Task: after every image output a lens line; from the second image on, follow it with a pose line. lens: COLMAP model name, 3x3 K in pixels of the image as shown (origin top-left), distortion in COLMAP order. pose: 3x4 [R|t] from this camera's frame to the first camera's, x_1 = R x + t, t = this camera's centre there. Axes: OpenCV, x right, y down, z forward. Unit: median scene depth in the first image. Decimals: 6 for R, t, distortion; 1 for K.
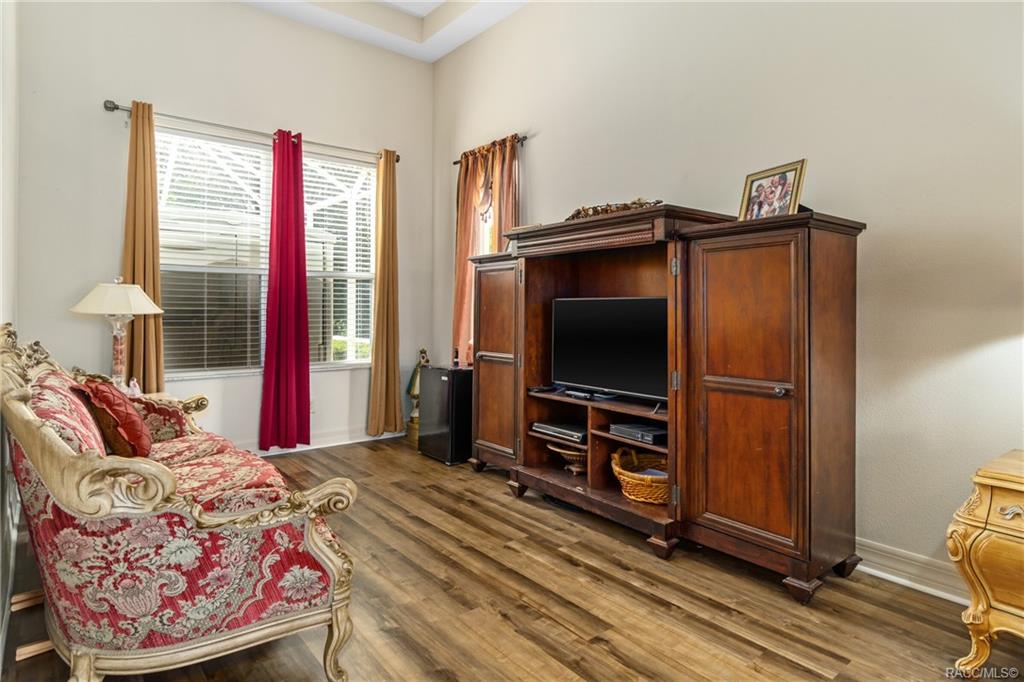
lens RADIAL K [[569.7, 0, 514.4], [0, 569.7, 316.4], [0, 0, 1]] dist [-0.013952, 0.001802]
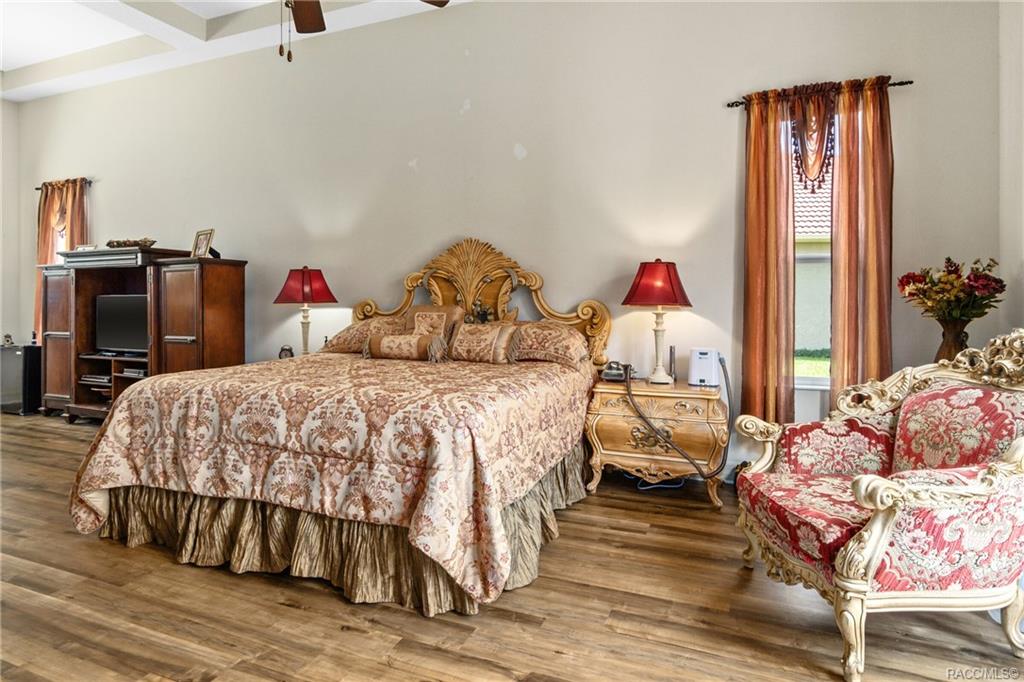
lens RADIAL K [[569.7, 0, 514.4], [0, 569.7, 316.4], [0, 0, 1]] dist [-0.013952, 0.001802]
pose [[0.878360, -0.005755, 0.477964, 0.315941], [0.003031, 0.999974, 0.006470, 0.019295], [-0.477989, -0.004234, 0.878355, -0.867419]]
